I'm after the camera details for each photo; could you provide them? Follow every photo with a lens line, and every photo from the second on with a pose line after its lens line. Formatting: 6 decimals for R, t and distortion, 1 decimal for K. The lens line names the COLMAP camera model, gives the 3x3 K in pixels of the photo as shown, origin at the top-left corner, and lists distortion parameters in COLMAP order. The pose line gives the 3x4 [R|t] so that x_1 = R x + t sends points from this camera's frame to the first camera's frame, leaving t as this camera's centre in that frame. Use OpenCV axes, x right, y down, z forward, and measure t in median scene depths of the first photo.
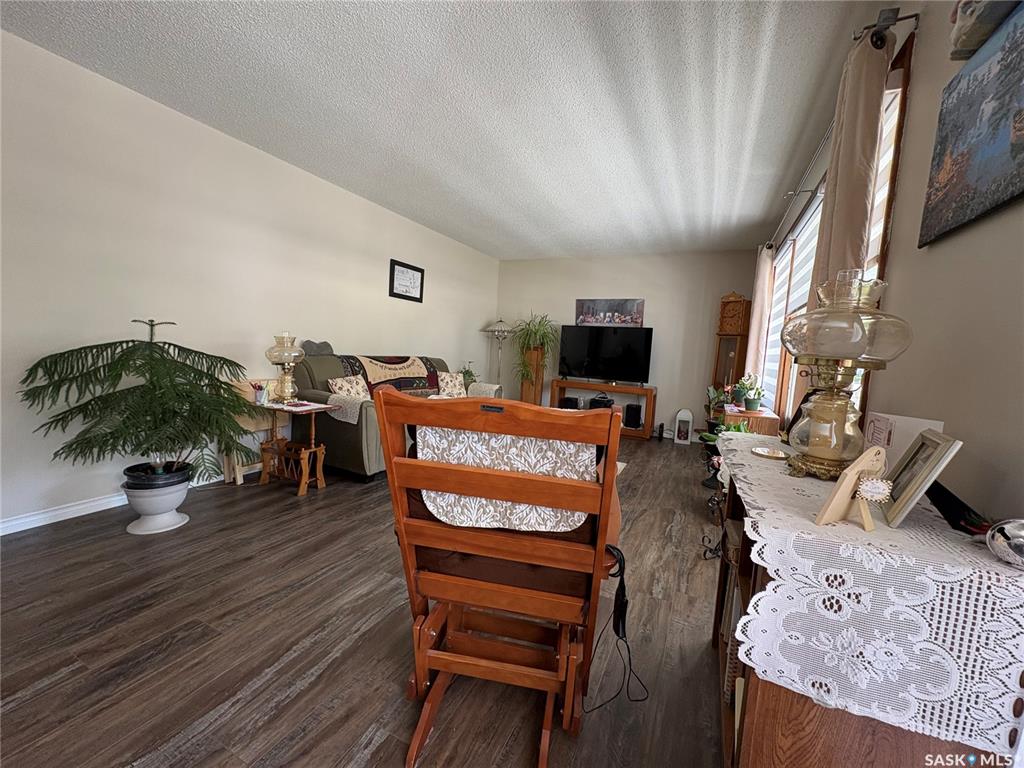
lens RADIAL K [[407.2, 0, 512.3], [0, 407.2, 386.1], [0, 0, 1]] dist [0.002810, -0.000177]
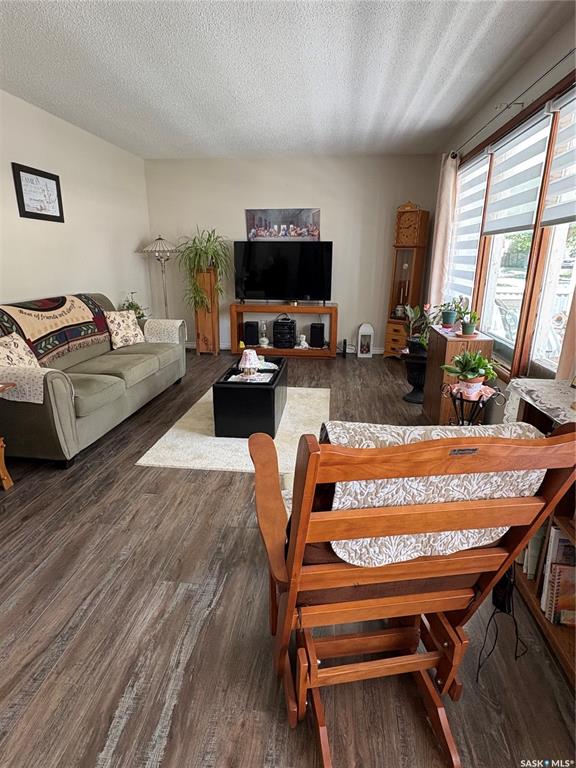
lens RADIAL K [[421.7, 0, 288.0], [0, 421.7, 384.5], [0, 0, 1]] dist [0.002592, -0.000296]
pose [[0.941735, -0.147845, 0.302122, -0.126596], [0.080744, 0.971322, 0.223637, -0.059960], [-0.326521, -0.186212, 0.926665, 0.073627]]
